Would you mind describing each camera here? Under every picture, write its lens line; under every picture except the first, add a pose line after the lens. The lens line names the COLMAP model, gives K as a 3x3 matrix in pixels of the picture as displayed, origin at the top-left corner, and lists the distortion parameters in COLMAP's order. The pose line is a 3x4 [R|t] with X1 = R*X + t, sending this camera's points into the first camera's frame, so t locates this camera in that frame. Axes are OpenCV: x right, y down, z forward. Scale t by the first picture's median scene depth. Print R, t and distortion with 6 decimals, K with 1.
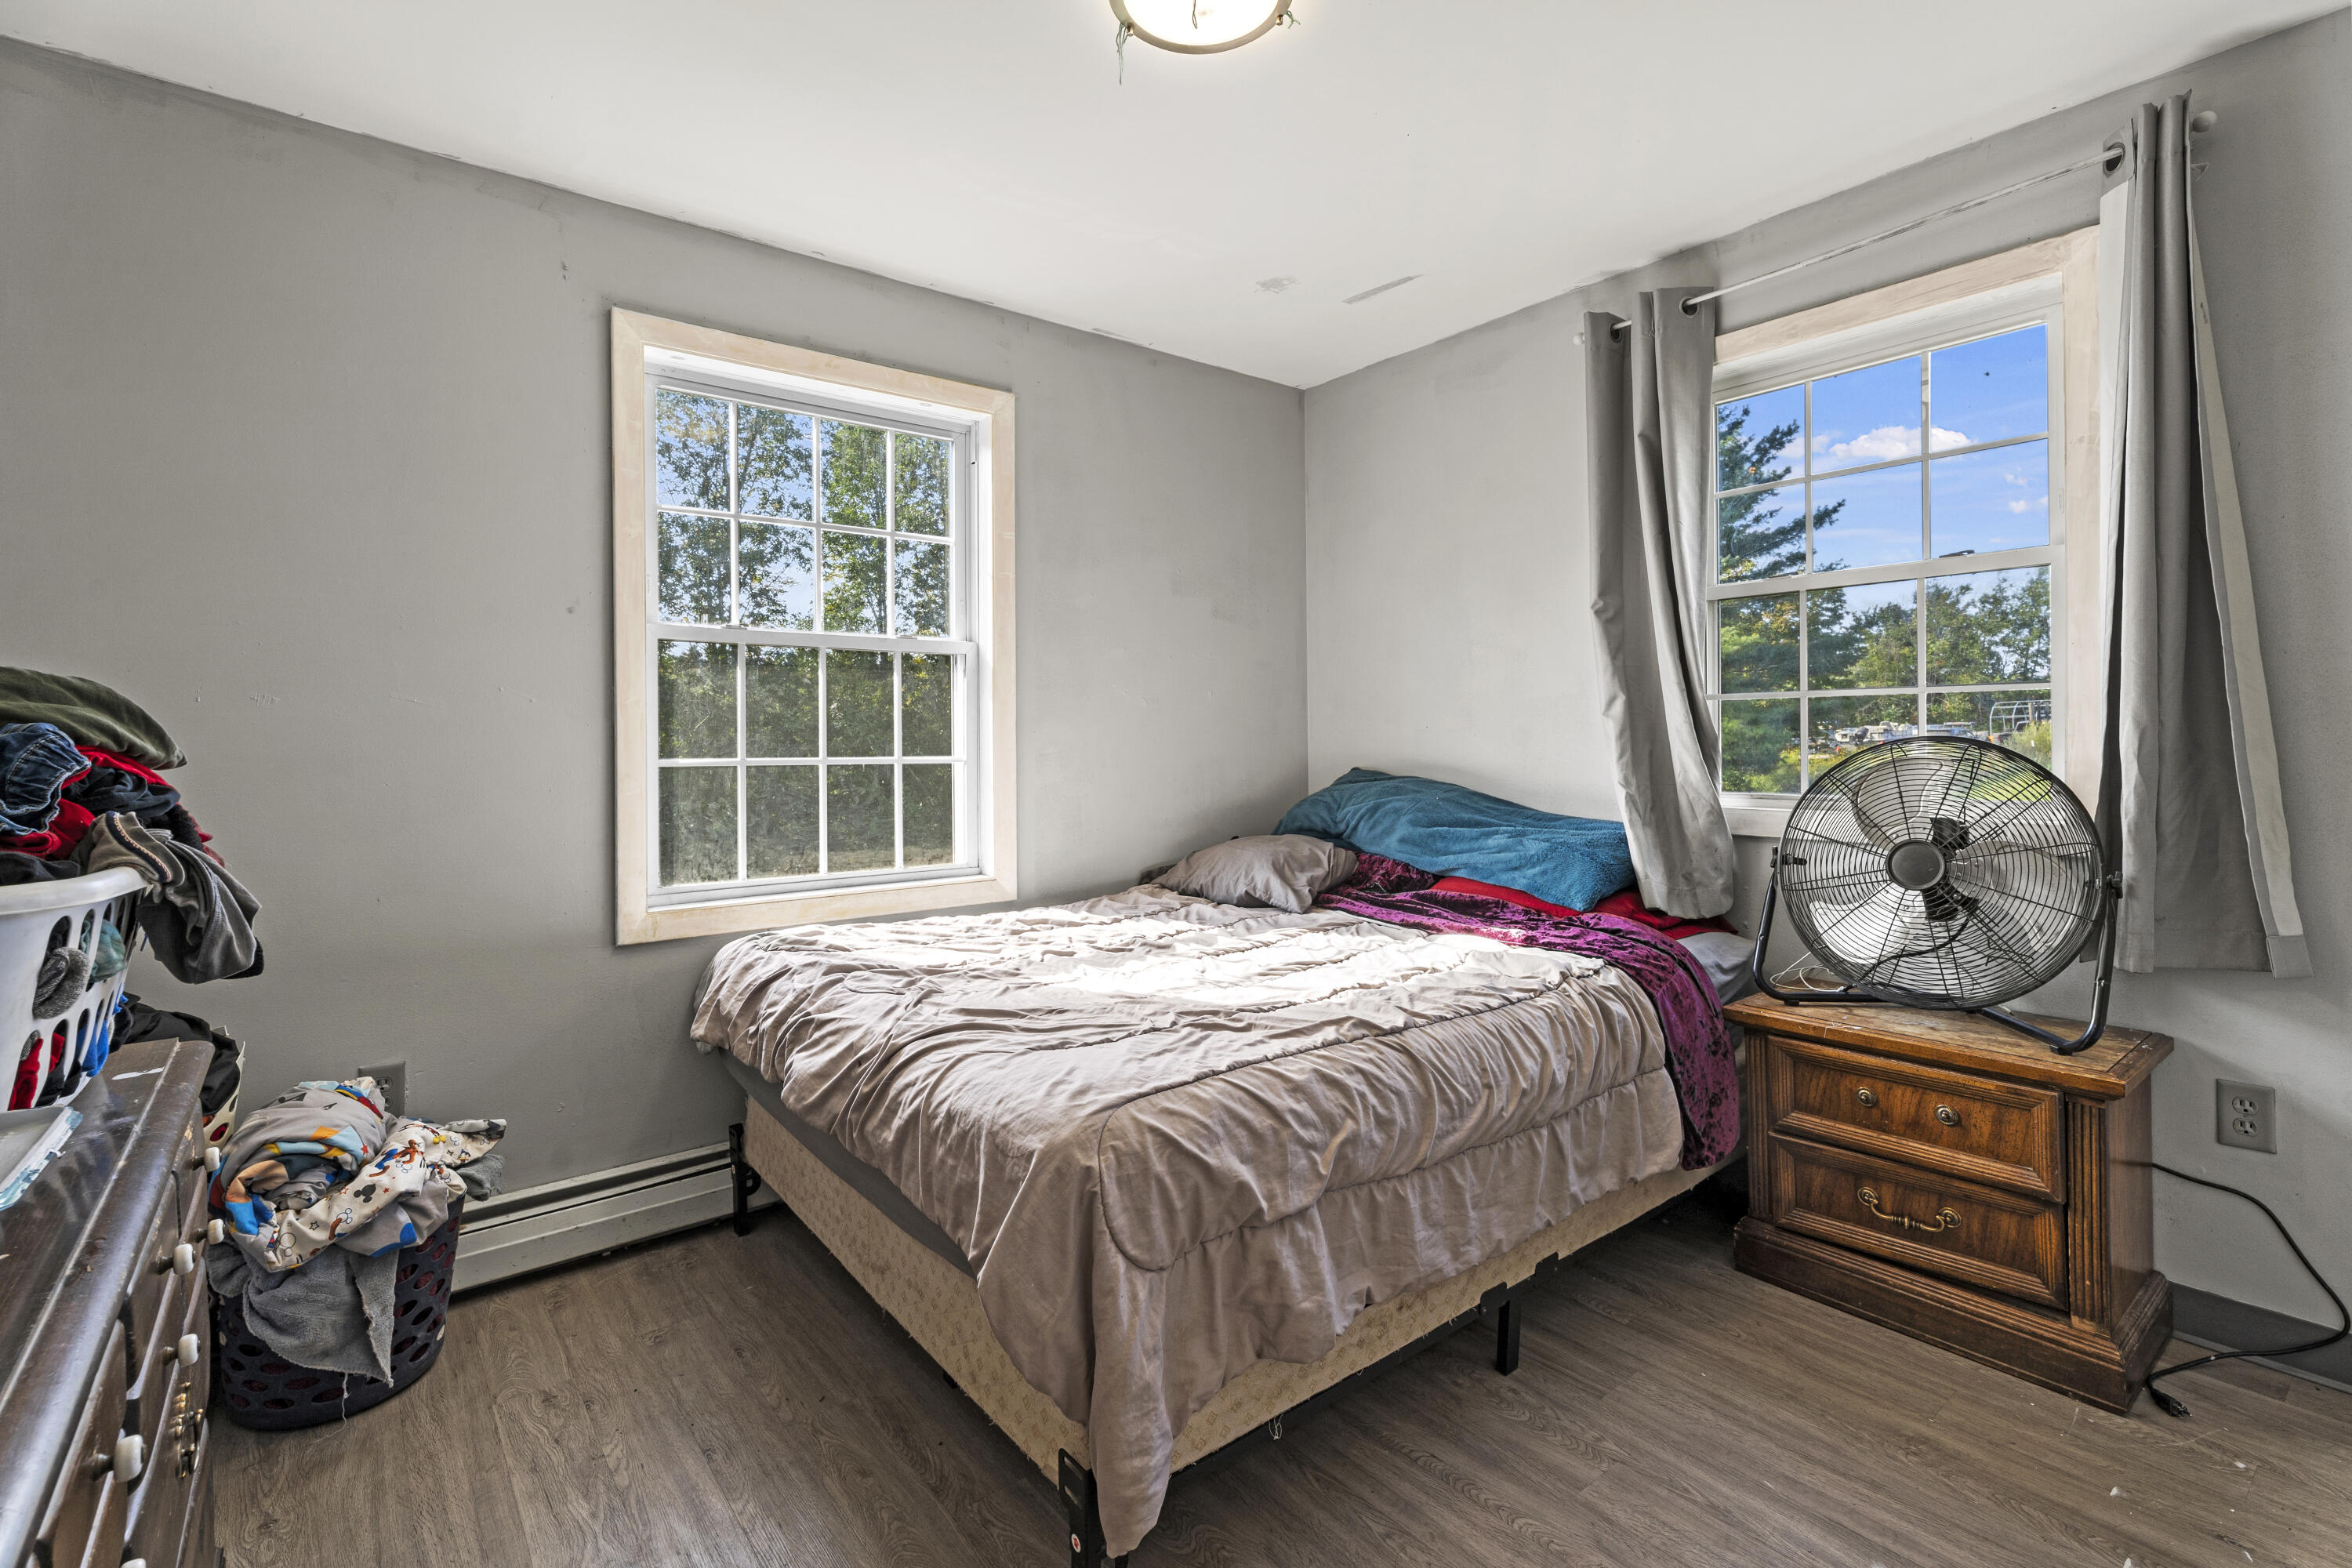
lens RADIAL K [[1068.4, 0, 1164.9], [0, 1068.4, 759.2], [0, 0, 1]] dist [0.002561, 0.000148]
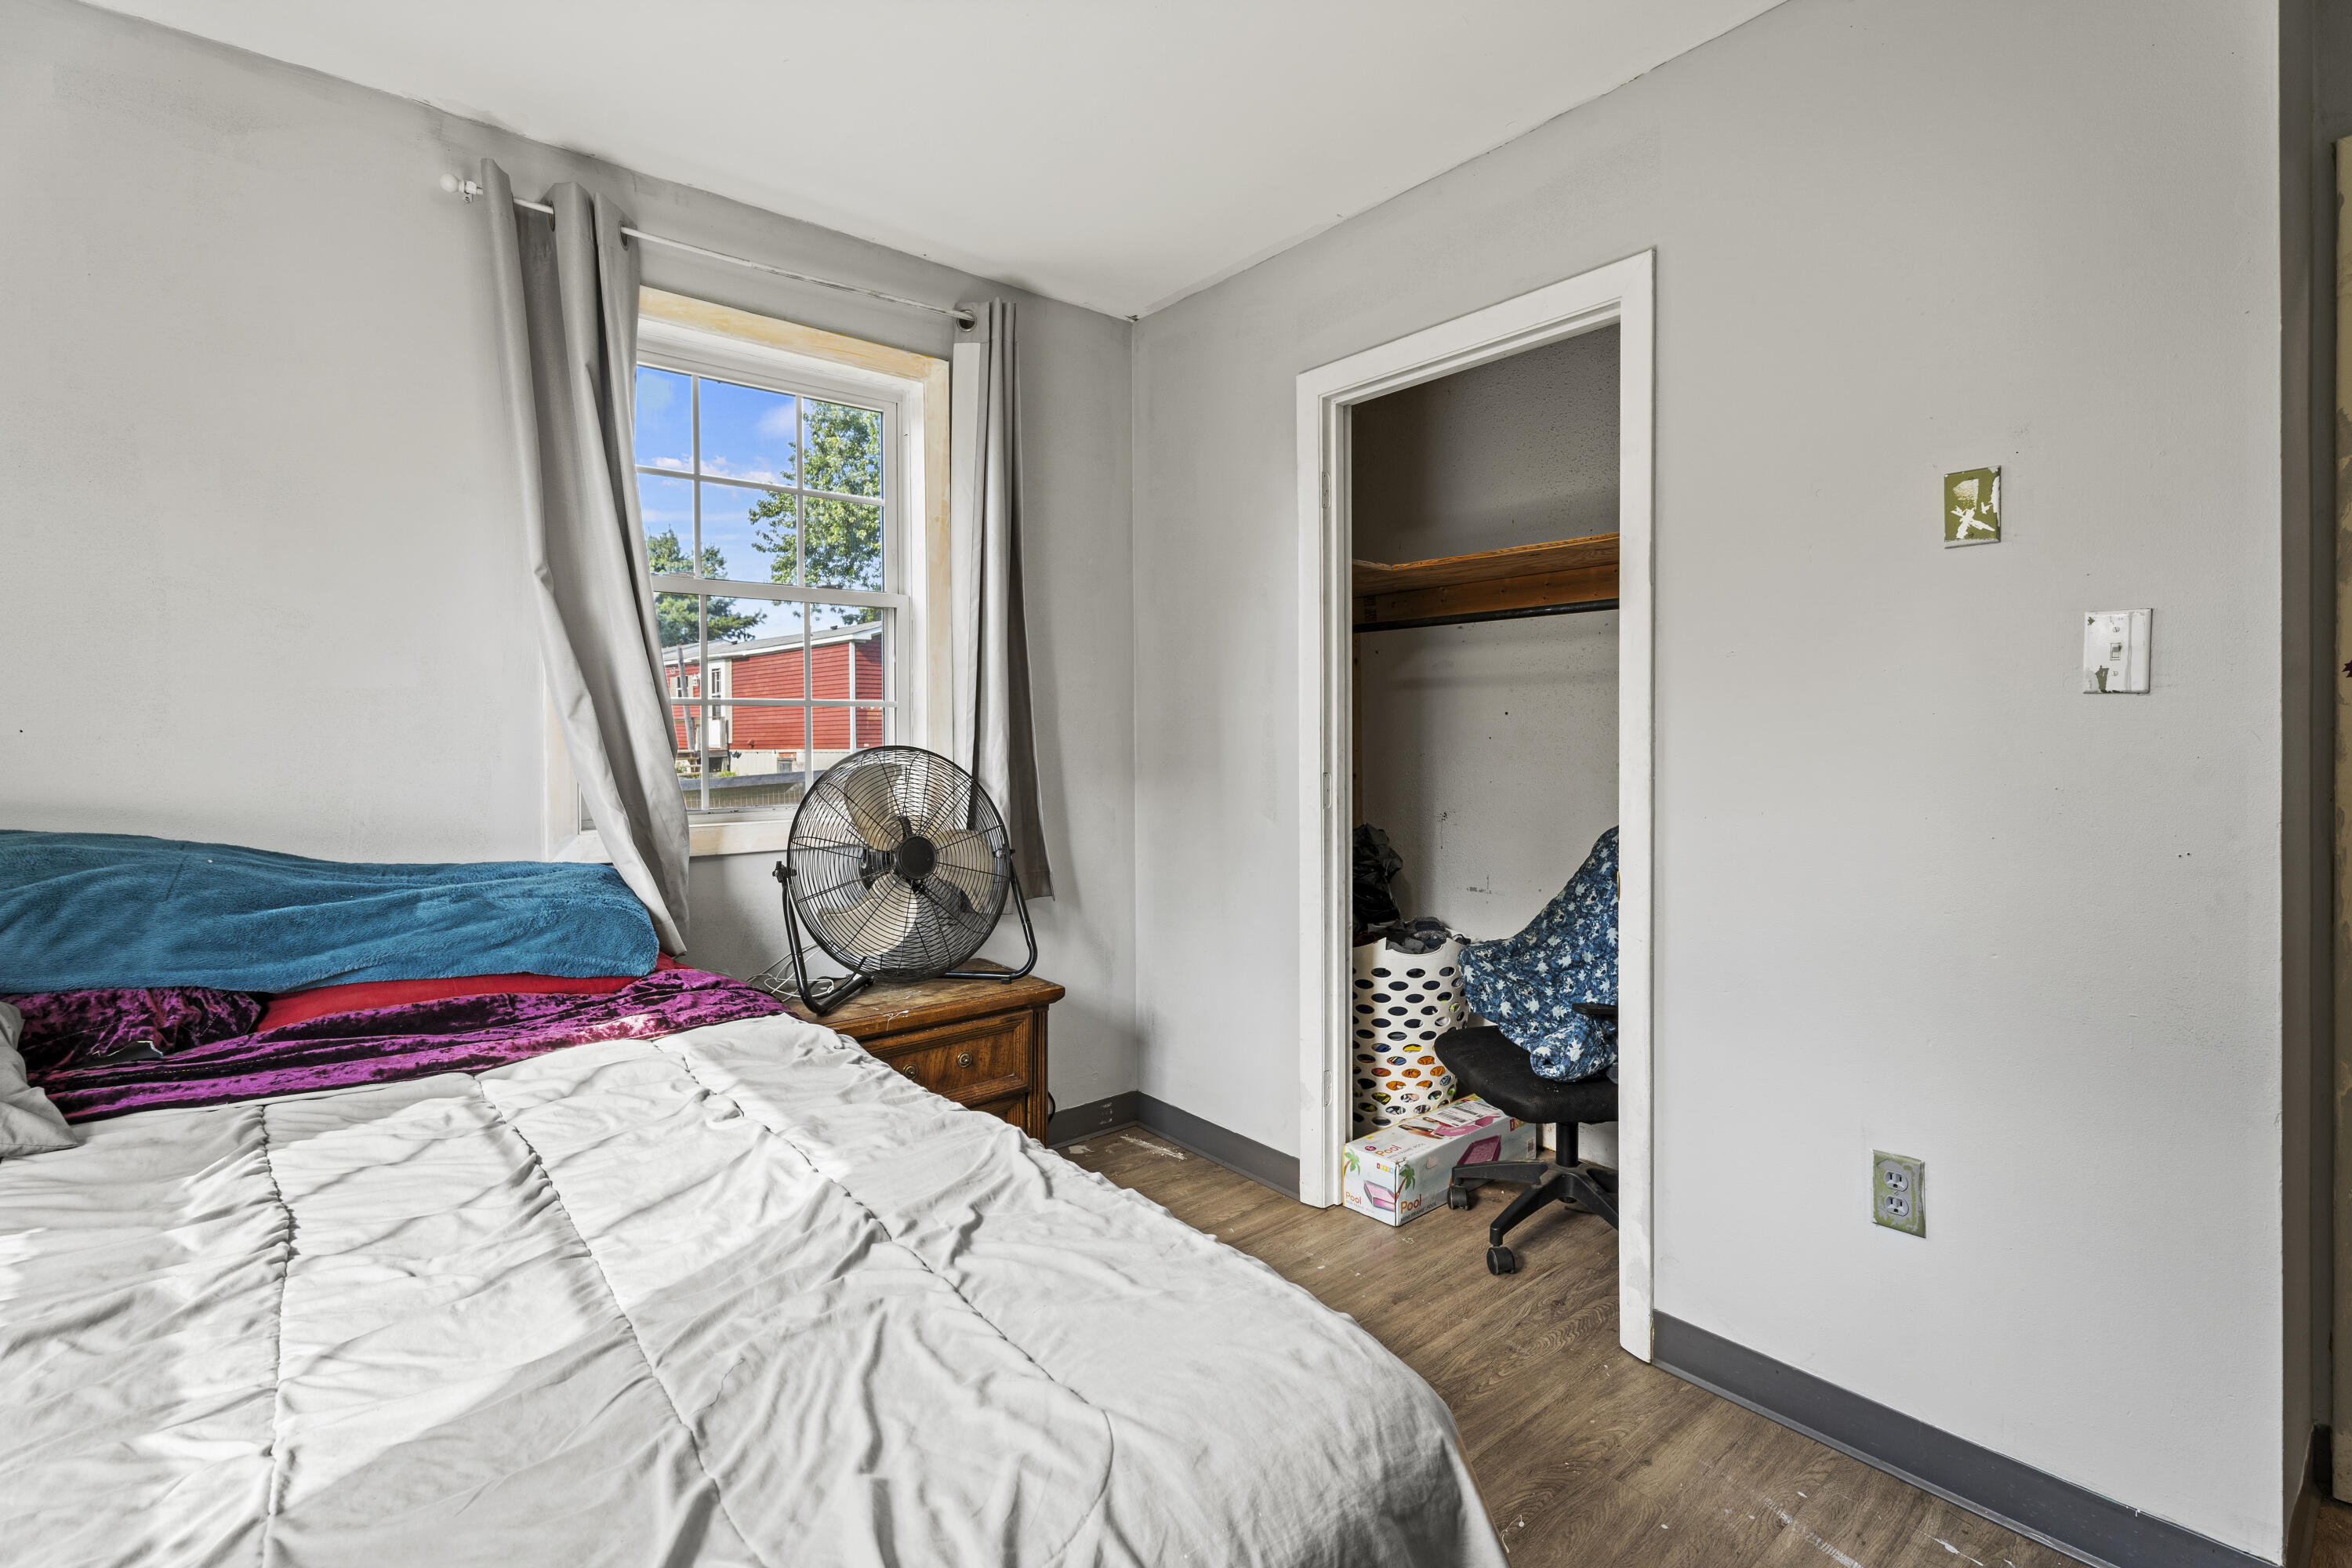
lens RADIAL K [[1084.7, 0, 1184.8], [0, 1084.7, 735.0], [0, 0, 1]] dist [0.005635, -0.000304]
pose [[-0.036011, -0.005576, 0.999336, -0.414101], [0.010312, 0.999929, 0.005951, -0.033263], [-0.999298, 0.010520, -0.035951, 0.641172]]
